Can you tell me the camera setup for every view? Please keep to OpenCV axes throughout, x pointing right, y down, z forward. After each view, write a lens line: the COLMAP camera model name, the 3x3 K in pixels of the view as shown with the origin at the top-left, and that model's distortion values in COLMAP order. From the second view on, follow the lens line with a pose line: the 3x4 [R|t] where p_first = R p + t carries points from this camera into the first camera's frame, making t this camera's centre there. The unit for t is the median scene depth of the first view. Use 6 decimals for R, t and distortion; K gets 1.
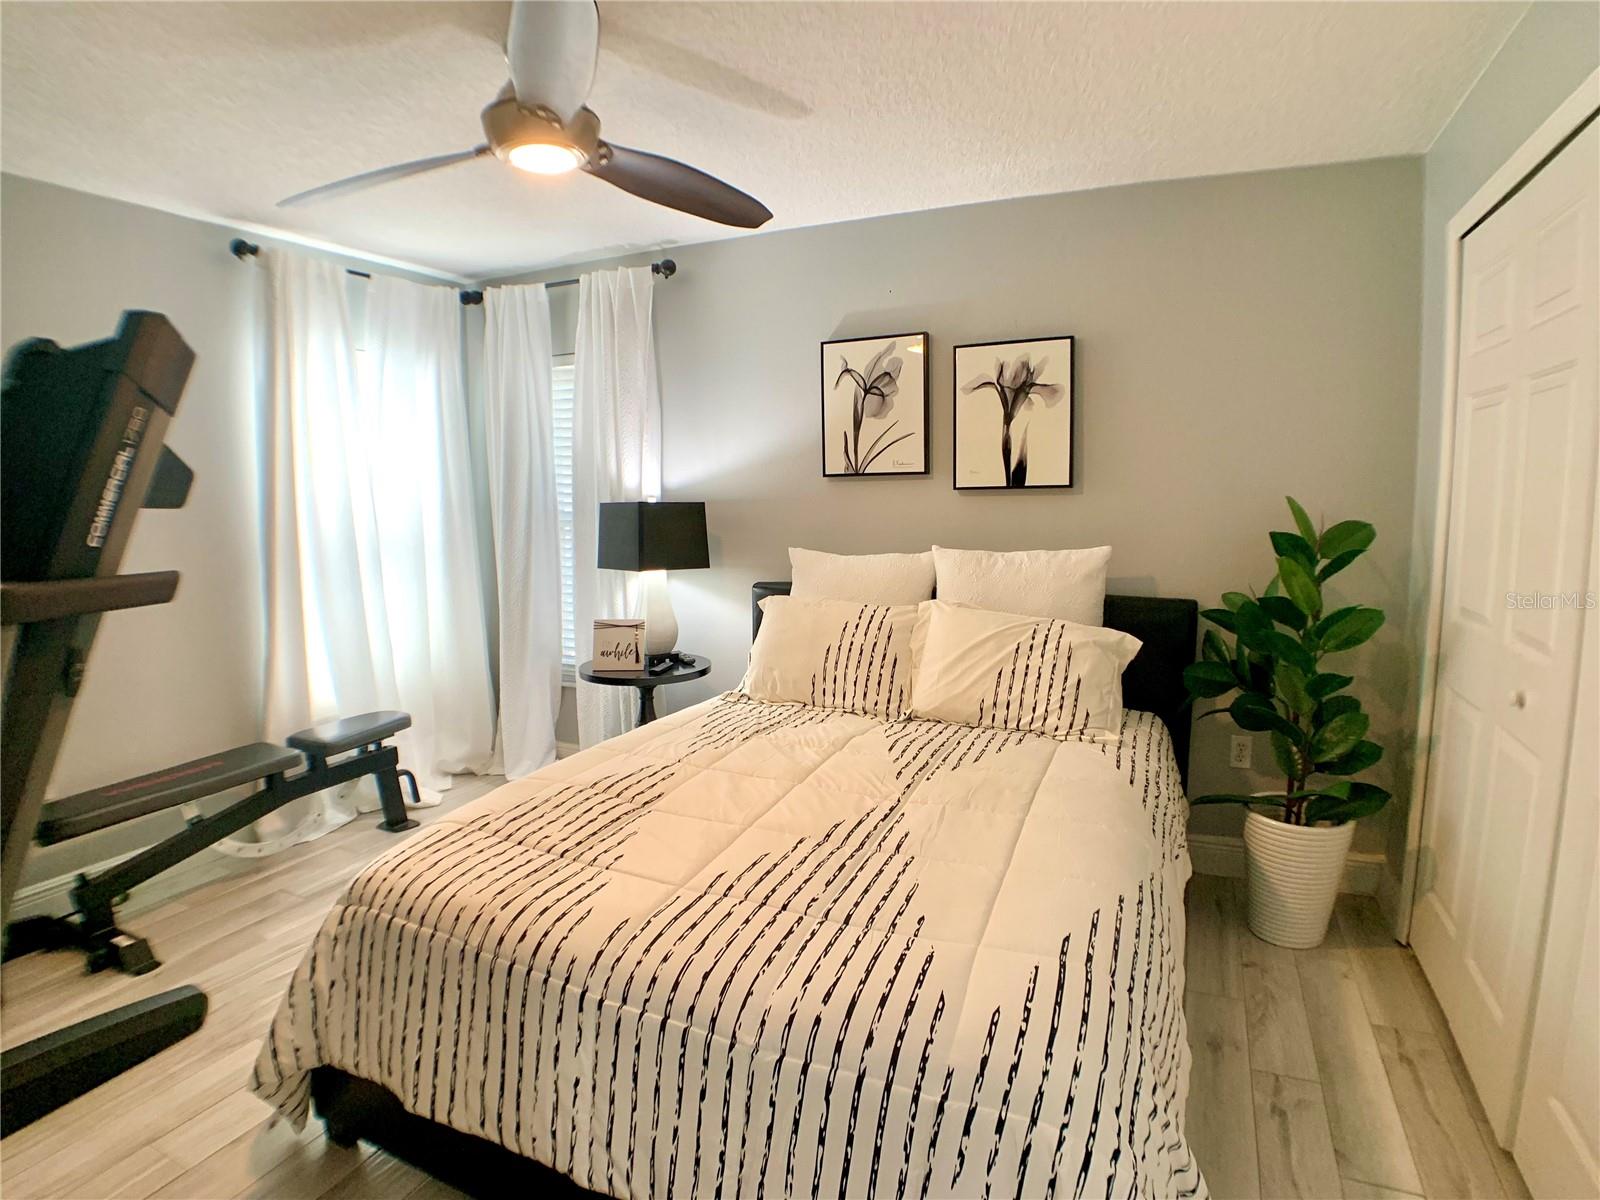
lens RADIAL K [[857.2, 0, 795.9], [0, 857.2, 591.1], [0, 0, 1]] dist [-0.084578, 0.011839]
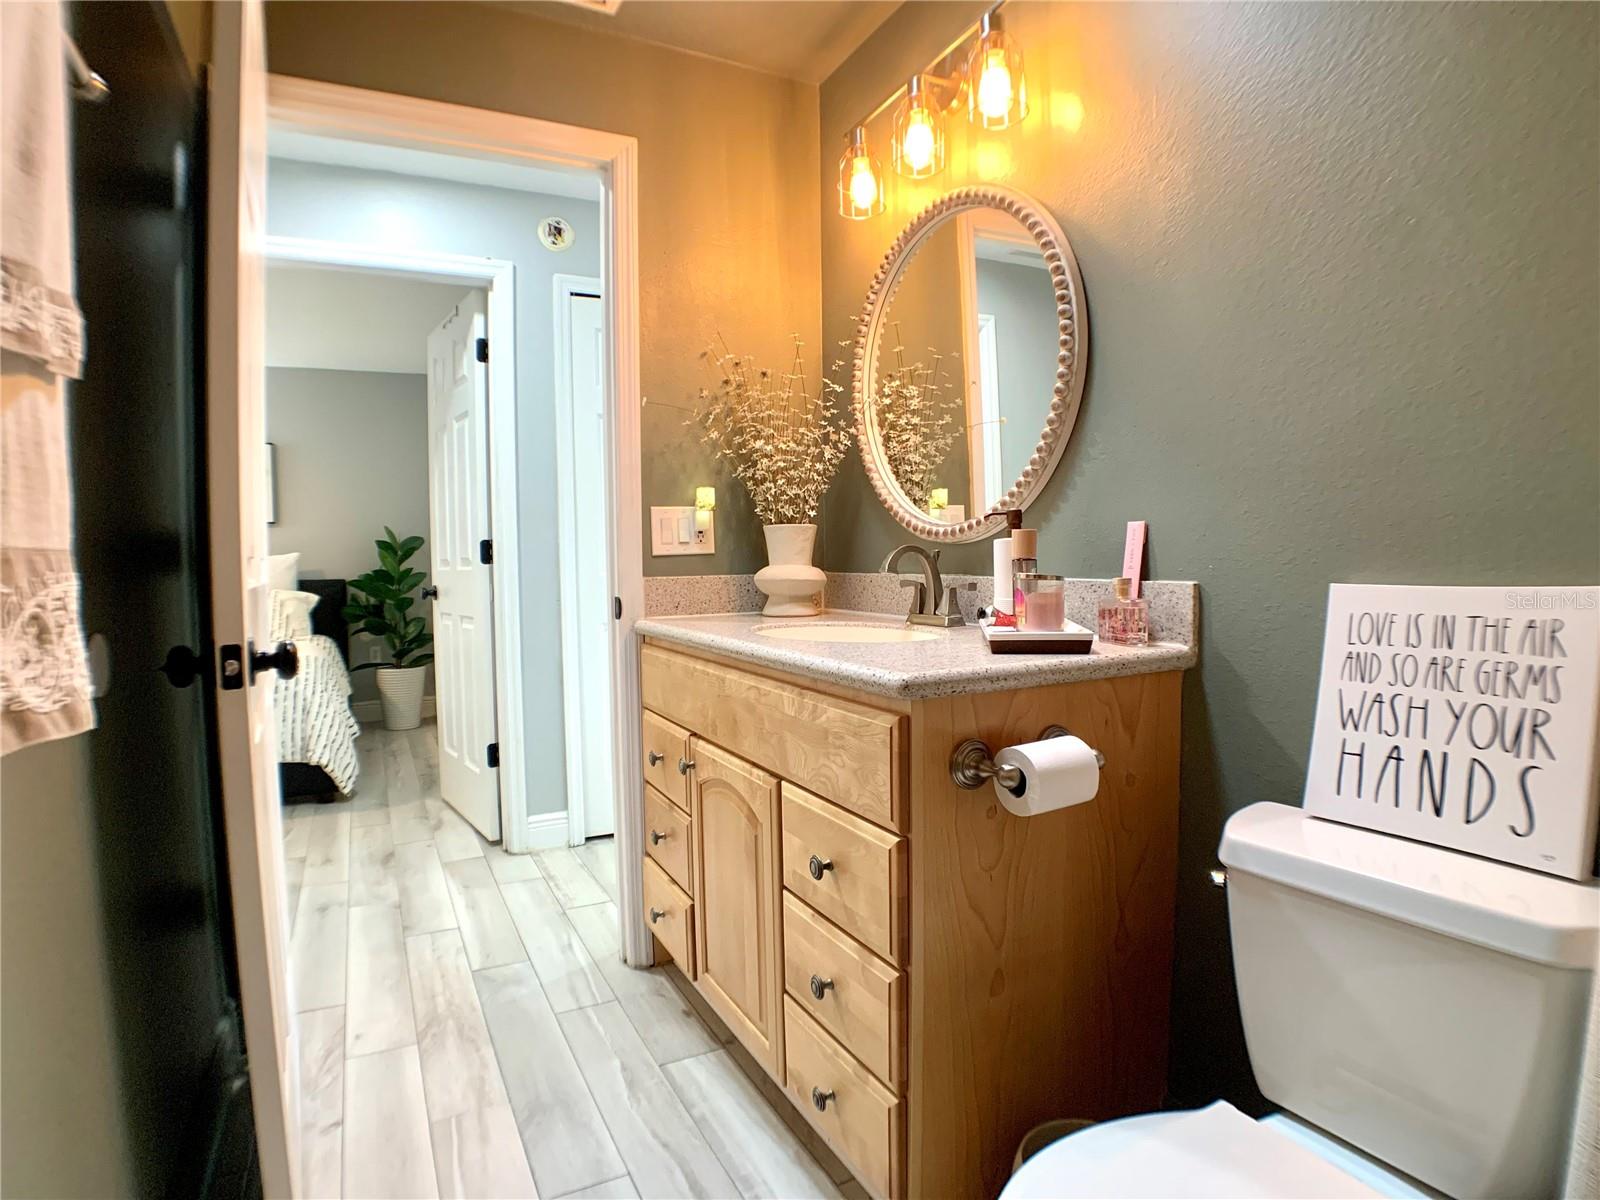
lens RADIAL K [[857.2, 0, 795.9], [0, 857.2, 591.1], [0, 0, 1]] dist [-0.084578, 0.011839]
pose [[0.608672, -0.025153, 0.793023, -0.482872], [0.098723, 0.994131, -0.044242, 0.250674], [-0.787256, 0.105219, 0.607583, -1.121205]]
